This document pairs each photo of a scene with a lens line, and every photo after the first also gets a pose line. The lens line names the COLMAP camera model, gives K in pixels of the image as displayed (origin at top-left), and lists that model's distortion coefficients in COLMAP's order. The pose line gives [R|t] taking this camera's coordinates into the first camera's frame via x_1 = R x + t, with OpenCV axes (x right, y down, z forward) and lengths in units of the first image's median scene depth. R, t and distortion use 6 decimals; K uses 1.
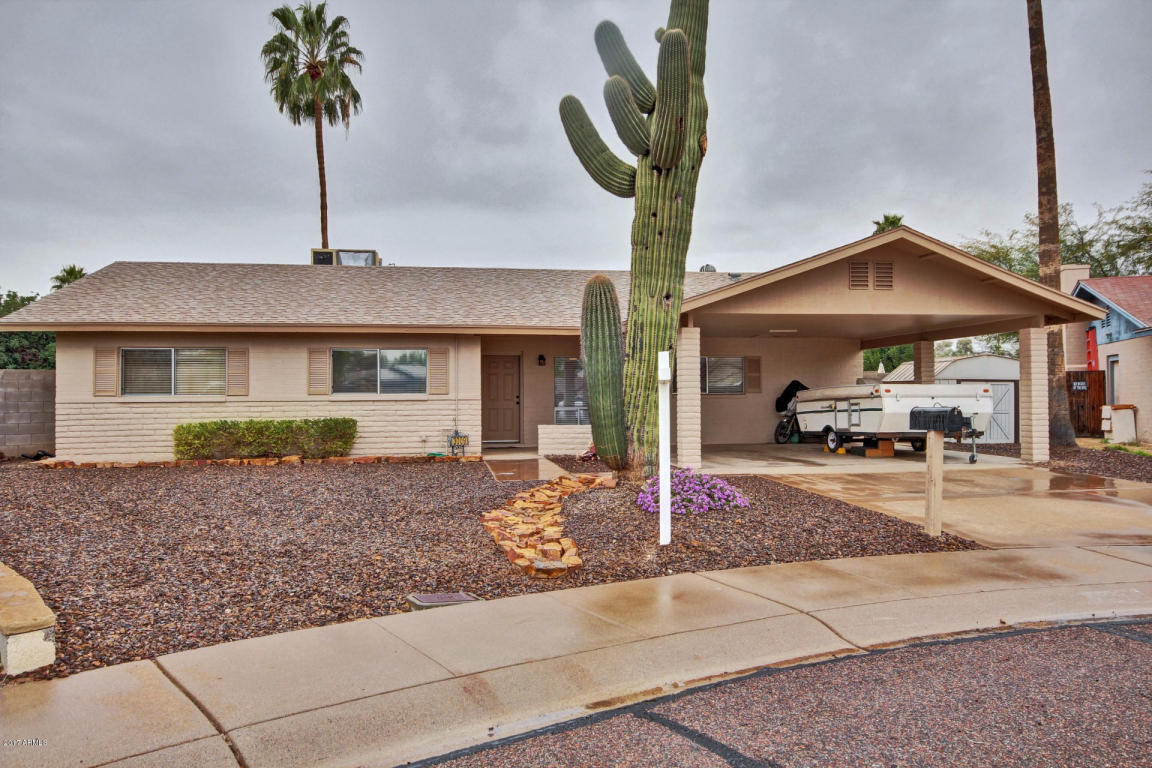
lens RADIAL K [[781.8, 0, 570.1], [0, 781.8, 384.4], [0, 0, 1]] dist [0.015671, 0.000831]
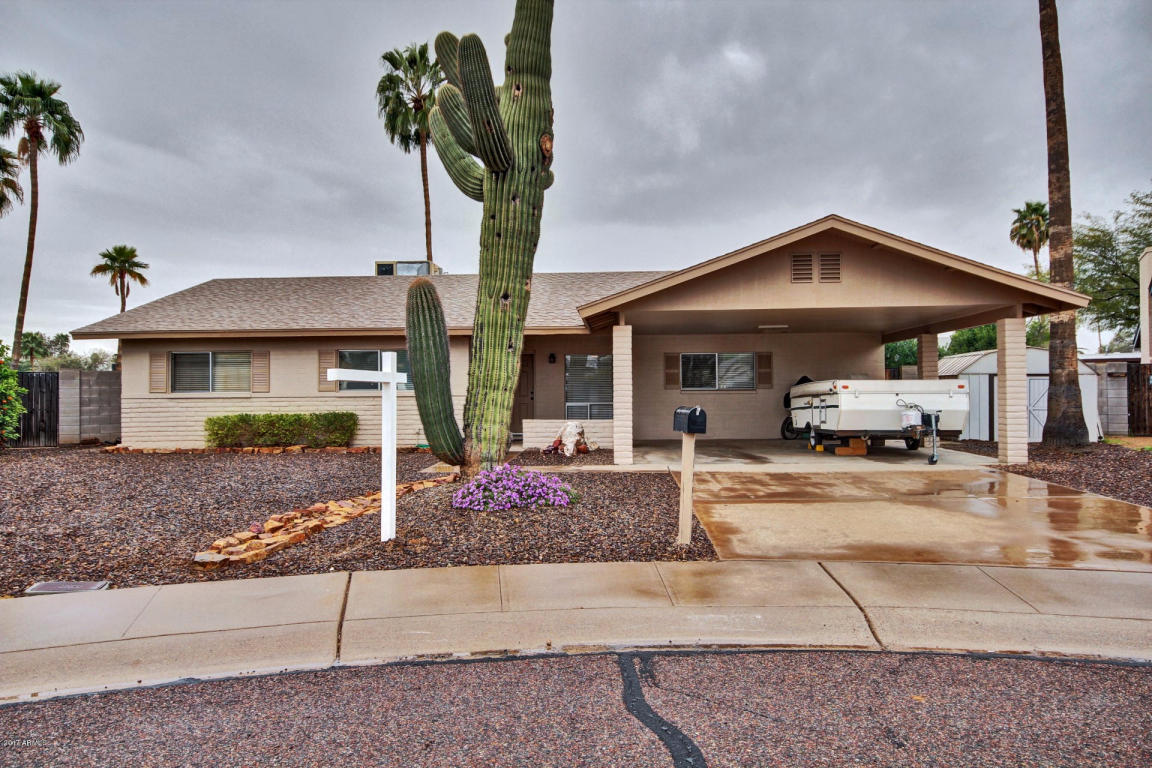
lens RADIAL K [[719.9, 0, 576.7], [0, 719.9, 383.3], [0, 0, 1]] dist [0.011887, 0.005715]
pose [[0.977935, -0.003165, -0.208887, 0.241398], [0.004331, 0.999978, 0.005121, -0.002094], [0.208866, -0.005913, 0.977926, 0.058514]]
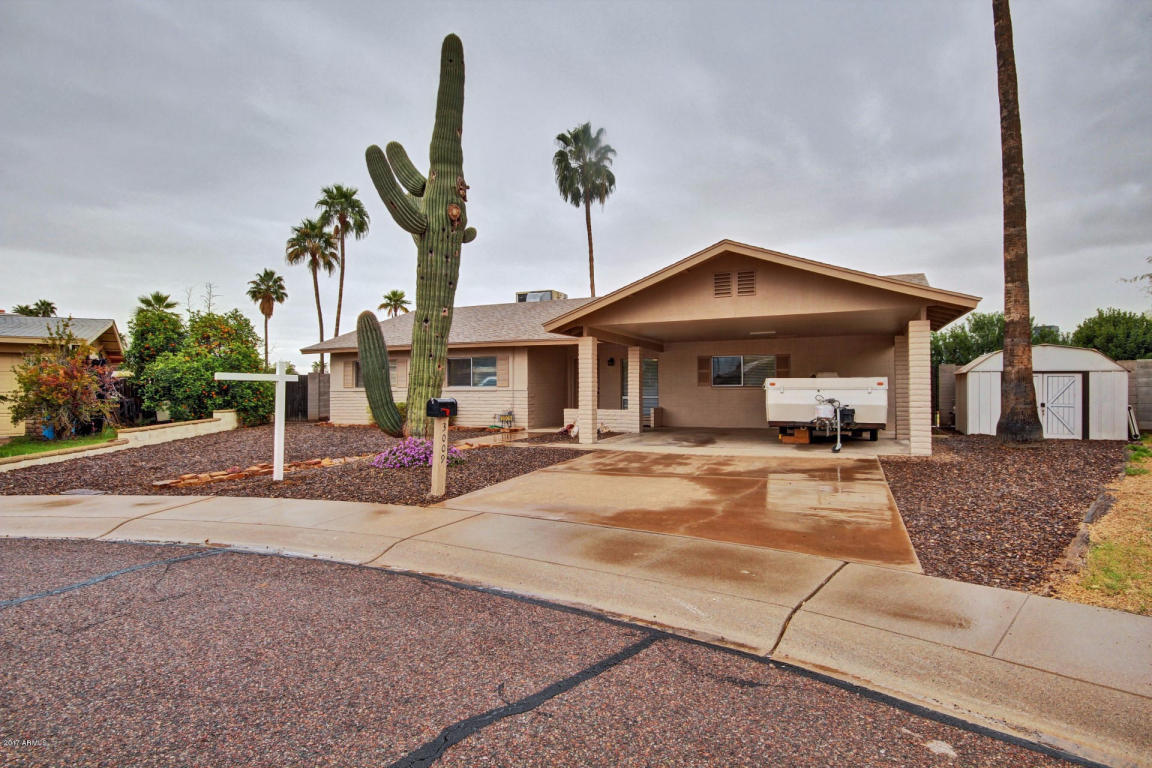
lens RADIAL K [[579.7, 0, 584.9], [0, 579.7, 381.8], [0, 0, 1]] dist [0.003182, 0.001122]
pose [[0.846814, -0.004367, -0.531871, 0.558738], [0.007828, 0.999960, 0.004252, -0.000681], [0.531832, -0.007764, 0.846814, 0.139950]]
